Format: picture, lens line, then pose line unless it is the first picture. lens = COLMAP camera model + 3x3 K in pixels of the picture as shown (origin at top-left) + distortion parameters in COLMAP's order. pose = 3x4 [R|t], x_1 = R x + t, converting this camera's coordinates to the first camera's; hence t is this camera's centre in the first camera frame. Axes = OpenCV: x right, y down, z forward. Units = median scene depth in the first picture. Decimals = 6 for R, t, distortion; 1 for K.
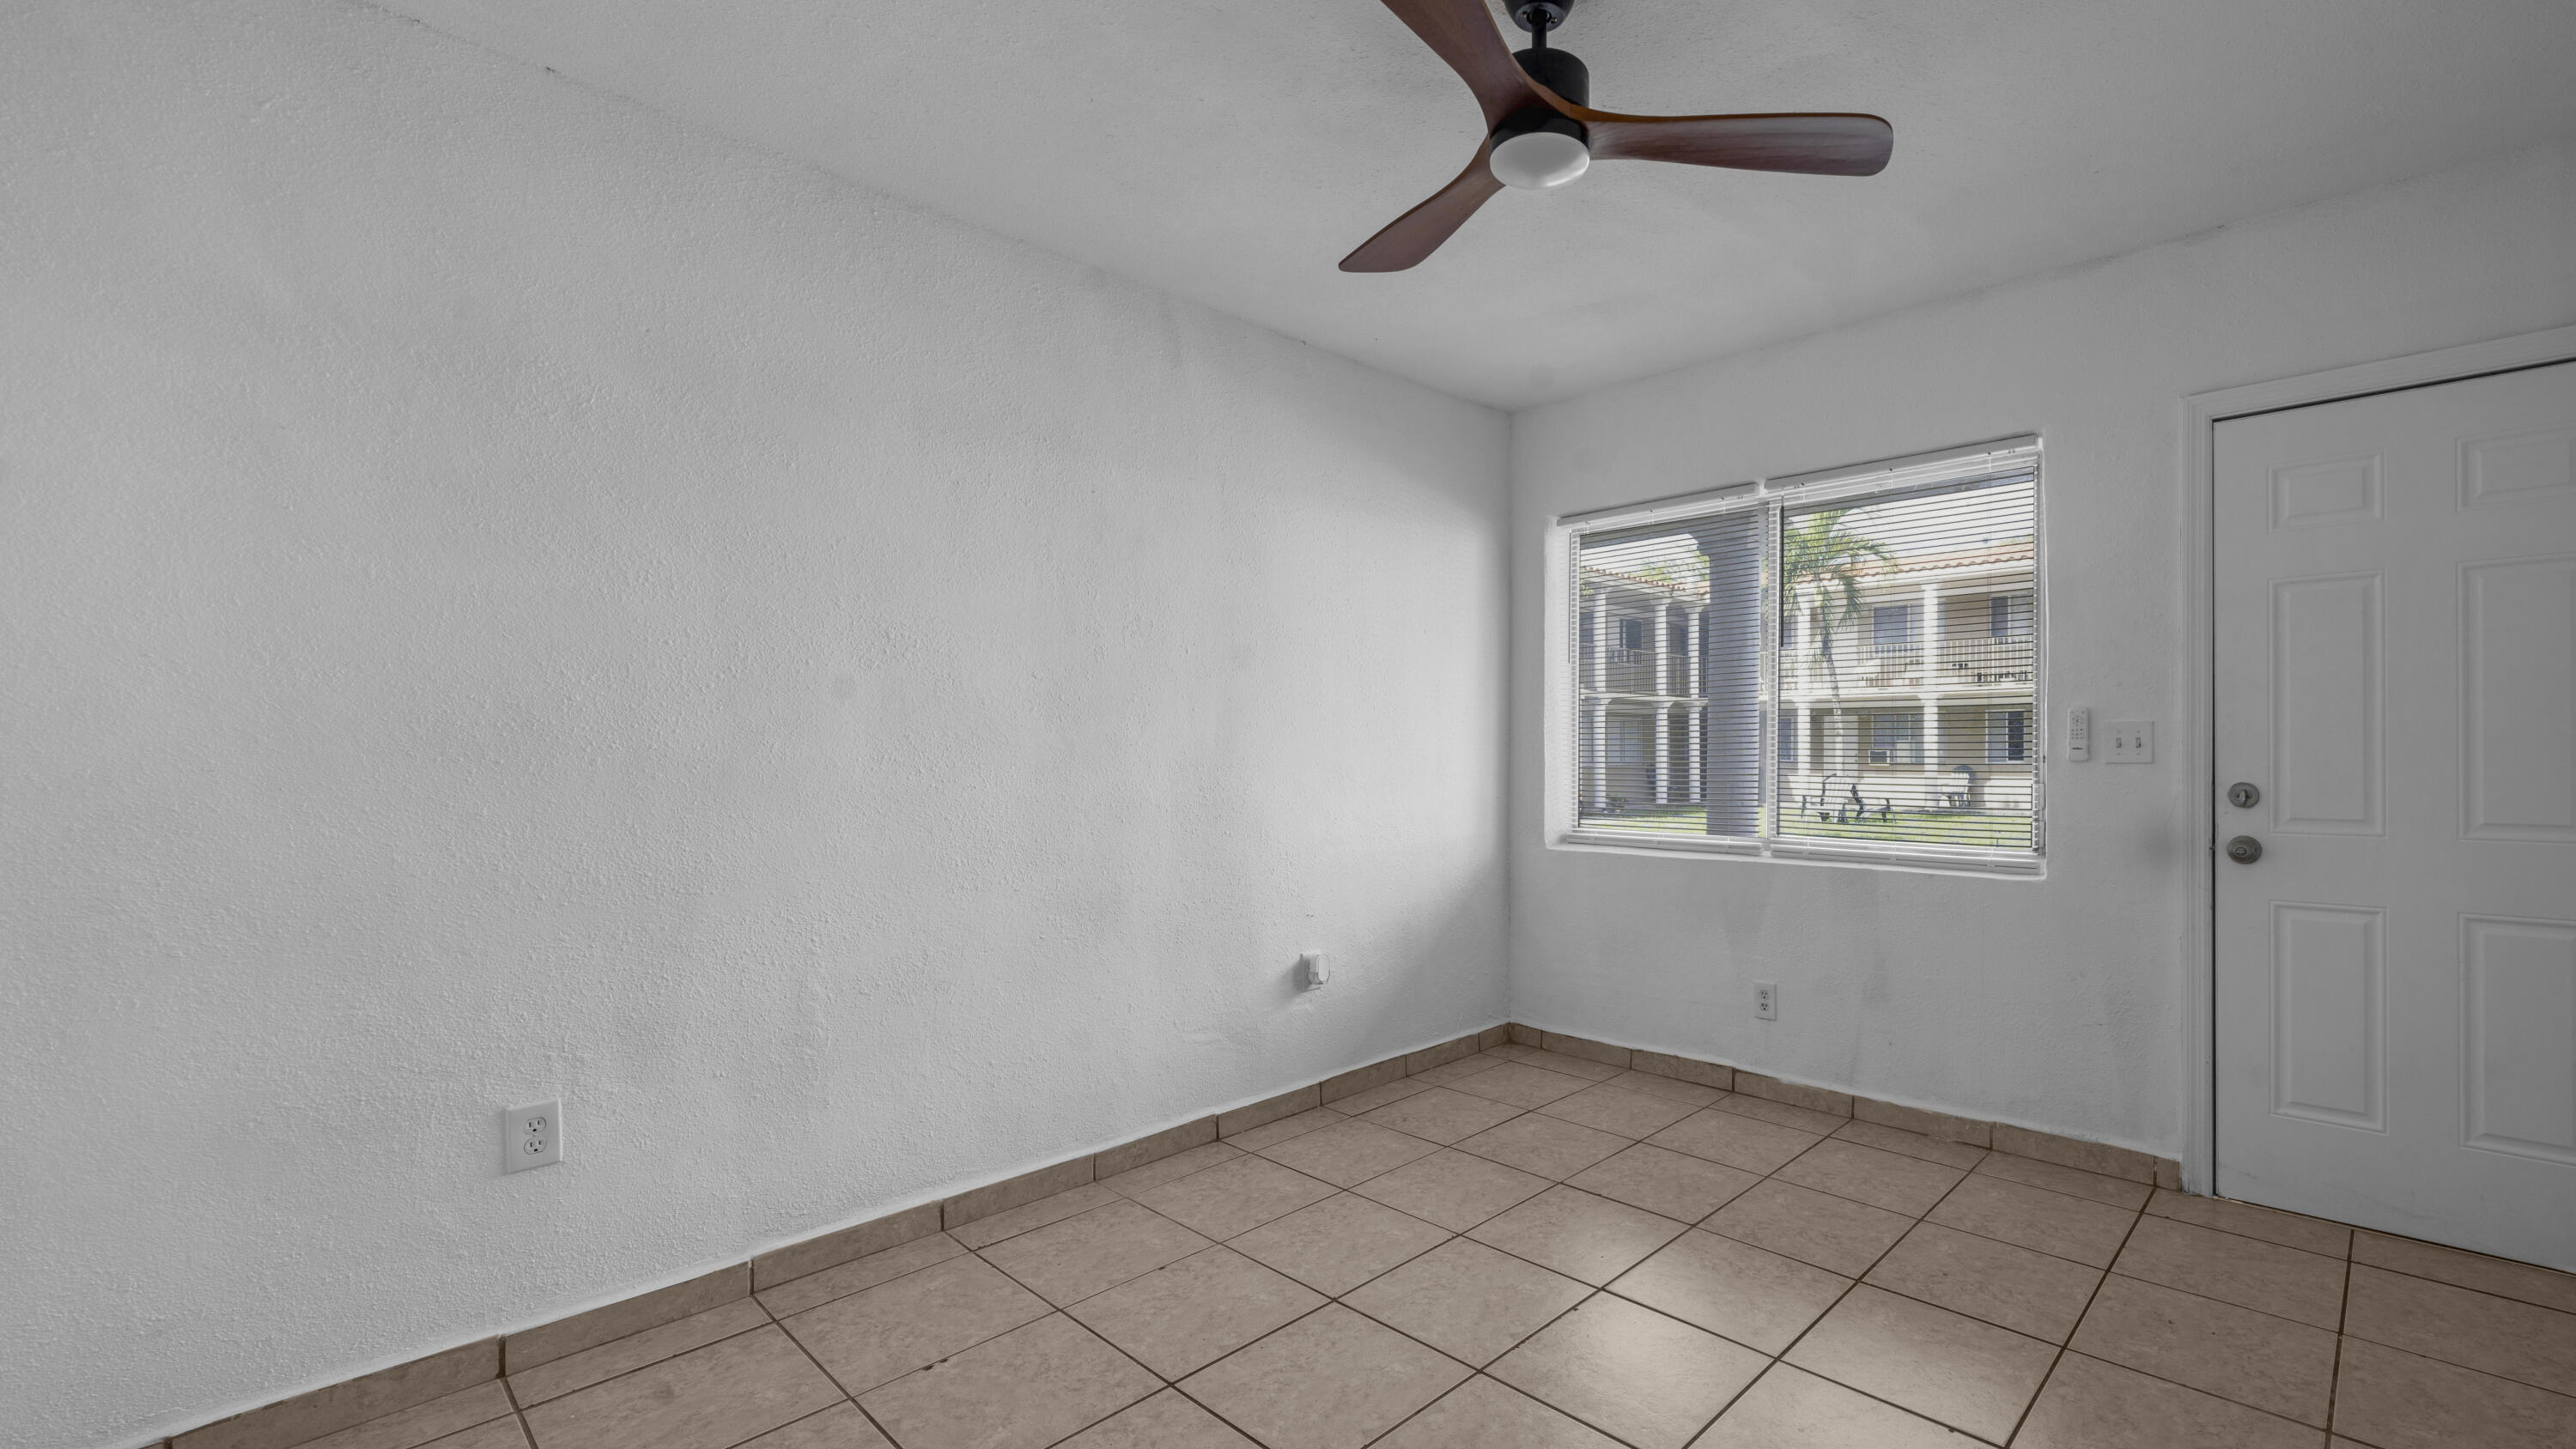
lens RADIAL K [[1050.2, 0, 1399.4], [0, 1050.2, 758.5], [0, 0, 1]] dist [-0.001246, -0.000269]
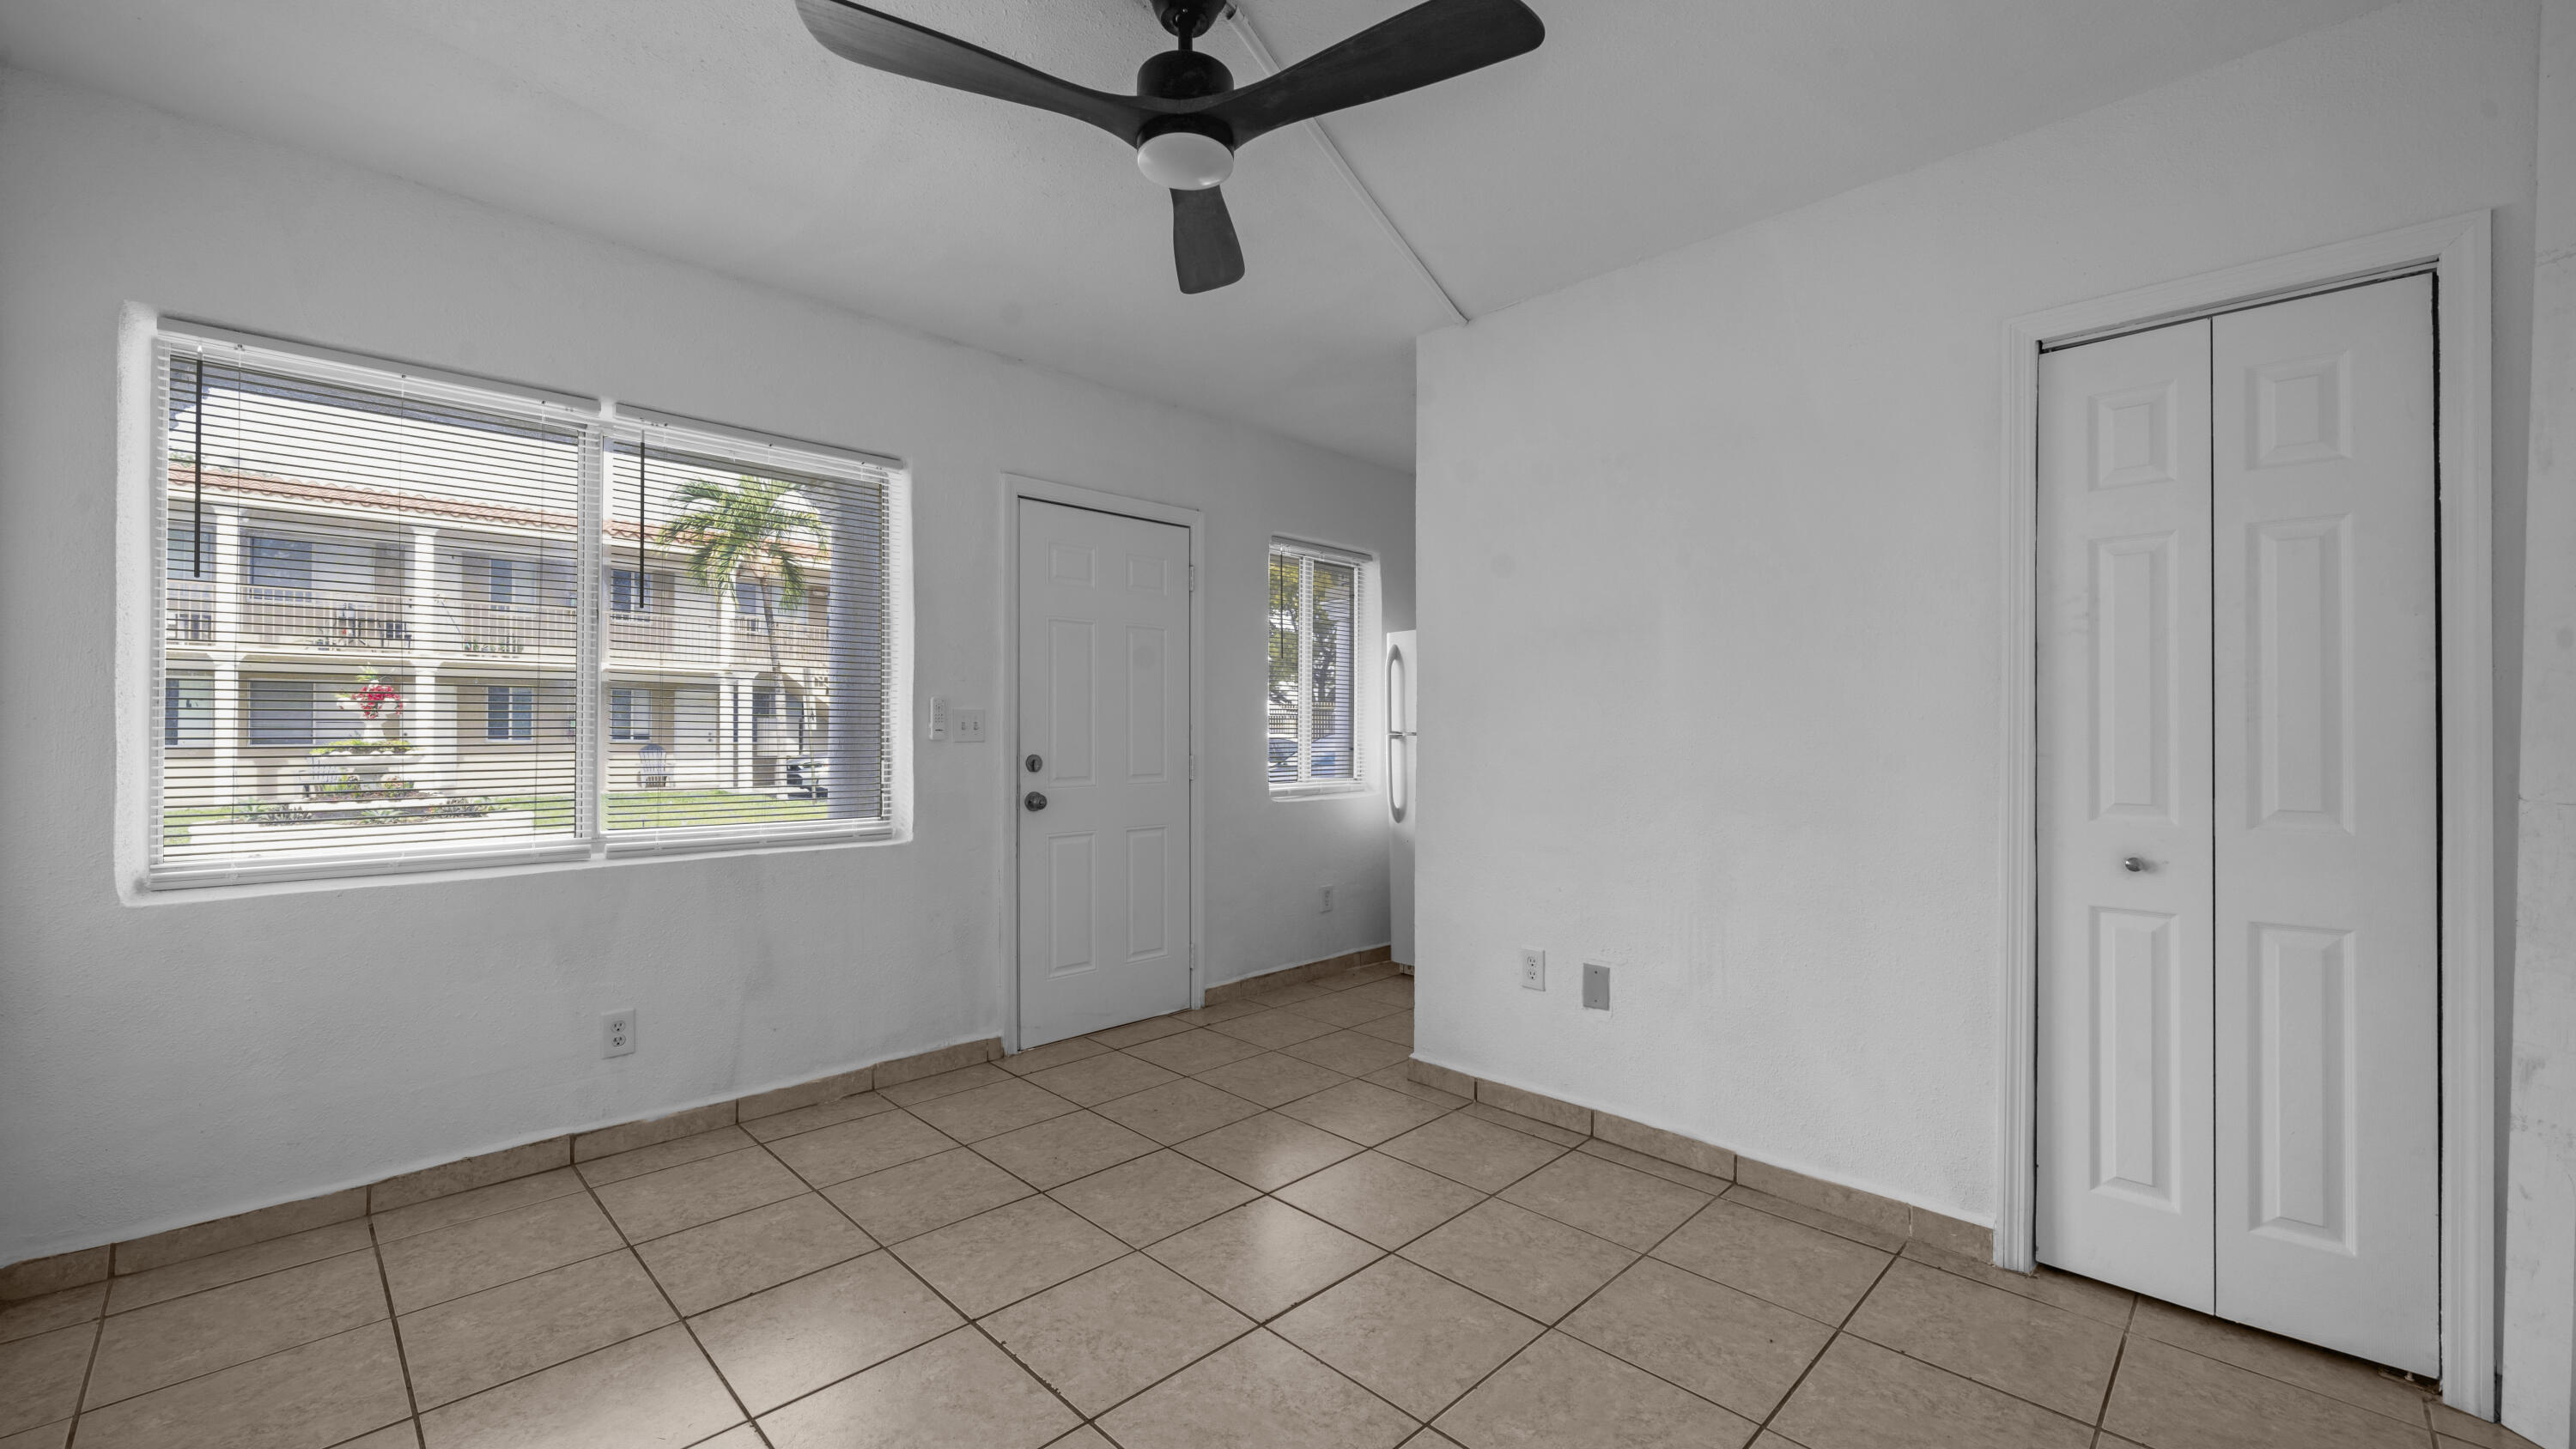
lens RADIAL K [[1050.2, 0, 1297.0], [0, 1050.2, 727.5], [0, 0, 1]] dist [-0.001246, -0.000269]
pose [[0.031312, 0.006561, 0.999488, -0.502262], [0.002815, 0.999974, -0.006652, -0.002841], [-0.999506, 0.003022, 0.031293, 0.482569]]
